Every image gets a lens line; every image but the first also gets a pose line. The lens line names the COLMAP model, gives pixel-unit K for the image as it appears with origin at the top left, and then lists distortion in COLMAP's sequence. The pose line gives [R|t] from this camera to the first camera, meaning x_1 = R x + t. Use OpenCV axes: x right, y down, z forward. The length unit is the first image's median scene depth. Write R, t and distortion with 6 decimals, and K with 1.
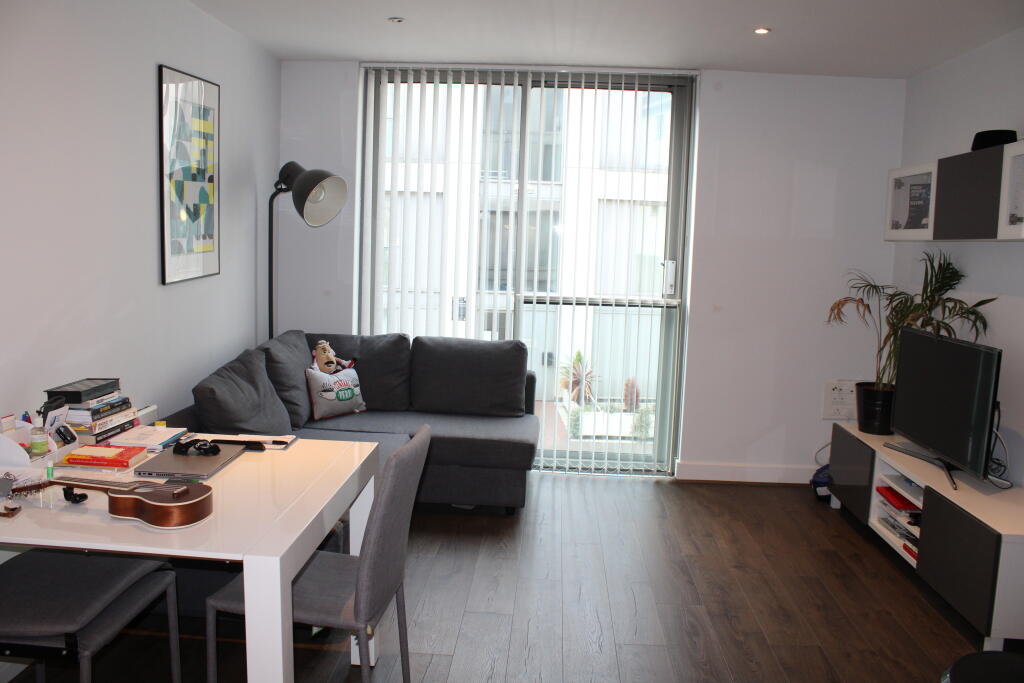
lens RADIAL K [[850.1, 0, 506.3], [0, 850.1, 341.7], [0, 0, 1]] dist [-0.166470, 0.158739]
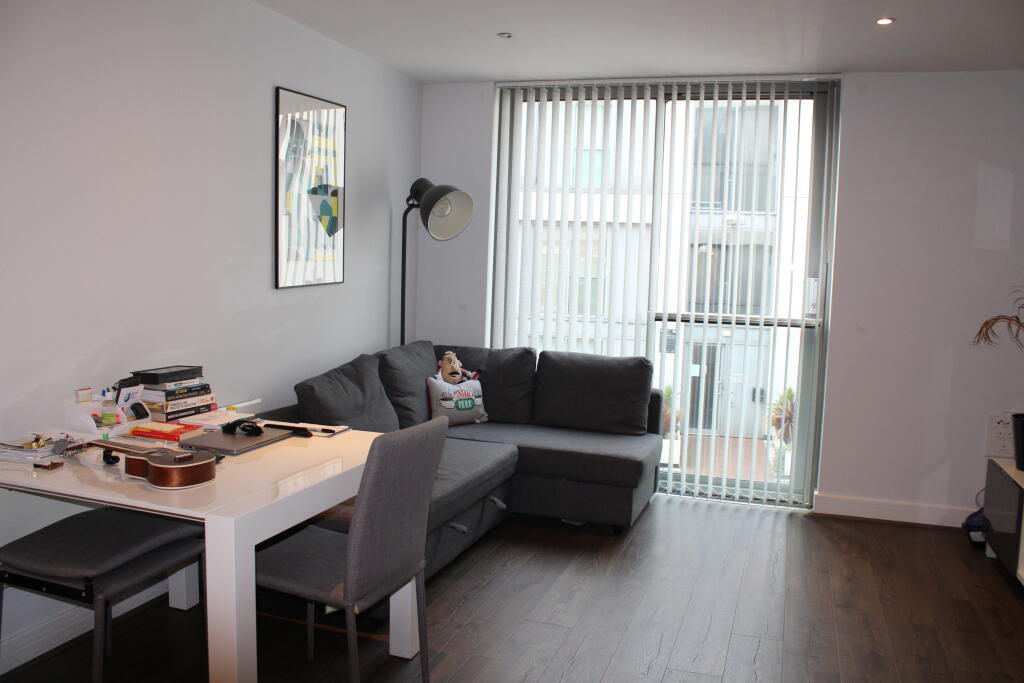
lens RADIAL K [[850.1, 0, 506.3], [0, 850.1, 341.7], [0, 0, 1]] dist [-0.166470, 0.158739]
pose [[0.963565, 0.023426, -0.266447, 0.130008], [-0.034452, 0.998729, -0.036782, 0.023405], [0.265246, 0.044621, 0.963148, 0.023414]]
